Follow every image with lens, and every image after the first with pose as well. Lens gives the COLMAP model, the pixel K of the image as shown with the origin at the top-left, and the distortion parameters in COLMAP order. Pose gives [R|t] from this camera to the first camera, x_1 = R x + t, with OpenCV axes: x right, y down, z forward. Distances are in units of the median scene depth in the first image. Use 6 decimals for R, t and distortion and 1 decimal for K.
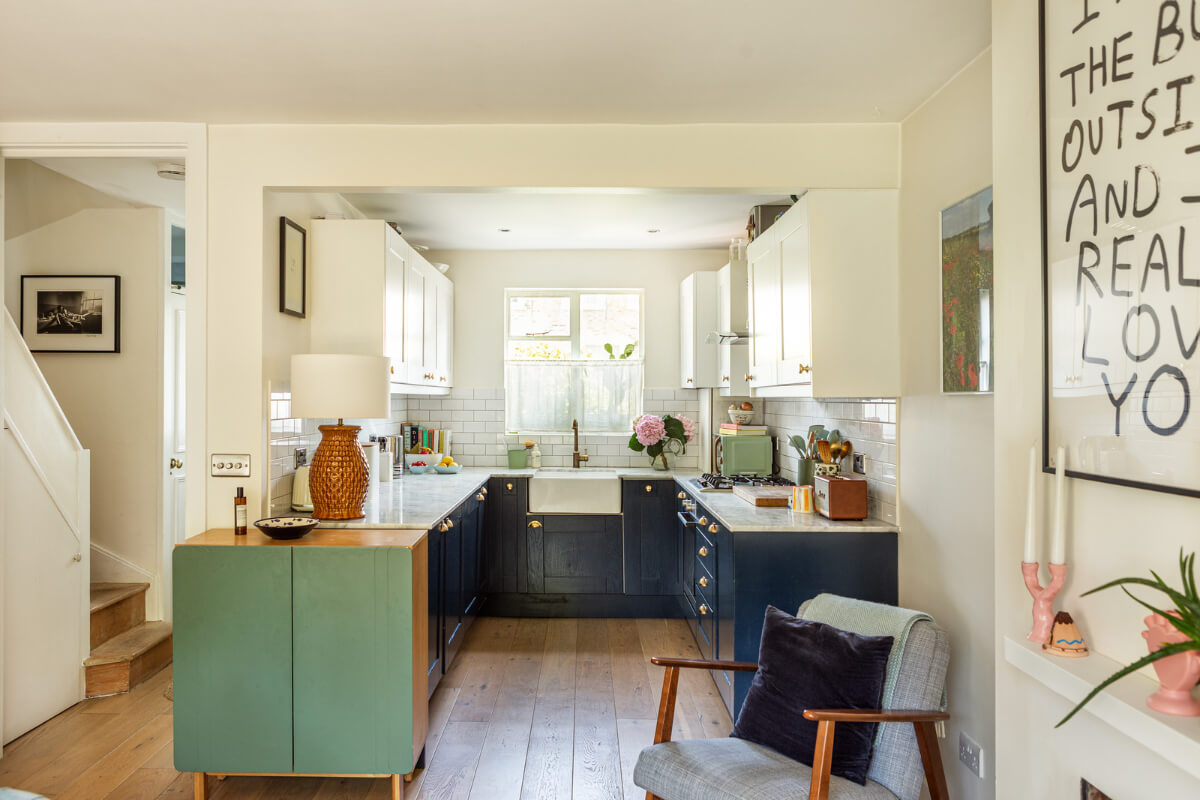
lens RADIAL K [[913.1, 0, 547.3], [0, 913.1, 385.9], [0, 0, 1]] dist [0.012867, -0.003334]
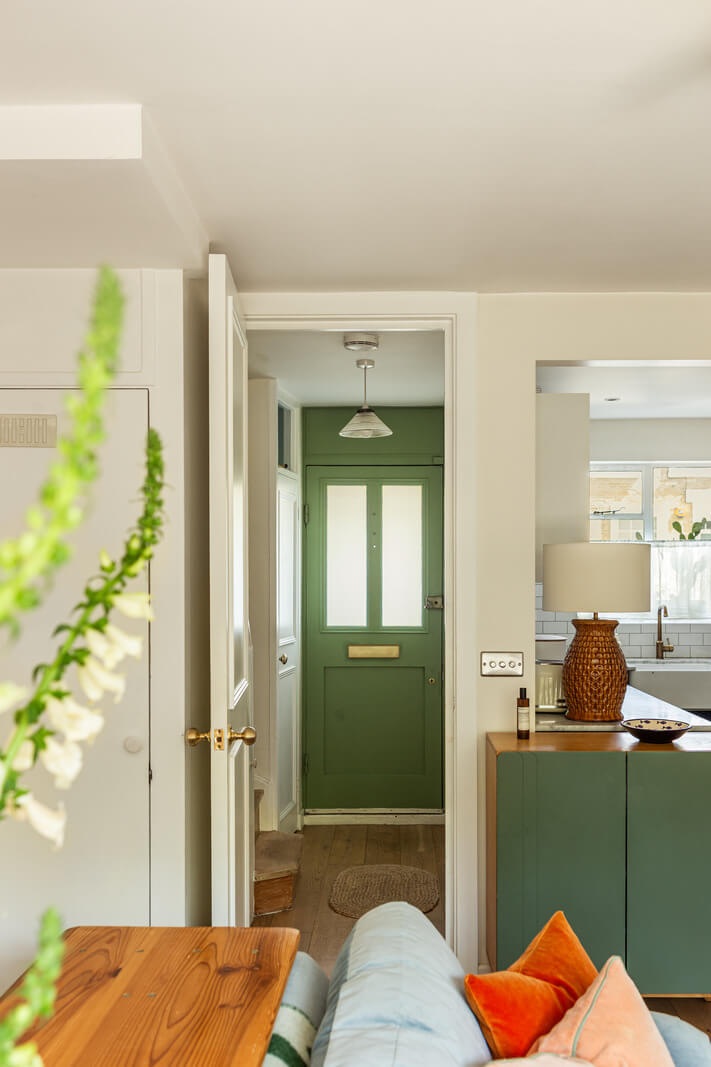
lens RADIAL K [[1022.8, 0, 374.7], [0, 1022.8, 570.1], [0, 0, 1]] dist [-0.005577, 0.000000]
pose [[0.999908, -0.005916, 0.012206, -0.462446], [0.005810, 0.999945, 0.008701, -0.016559], [-0.012257, -0.008629, 0.999888, -0.026860]]
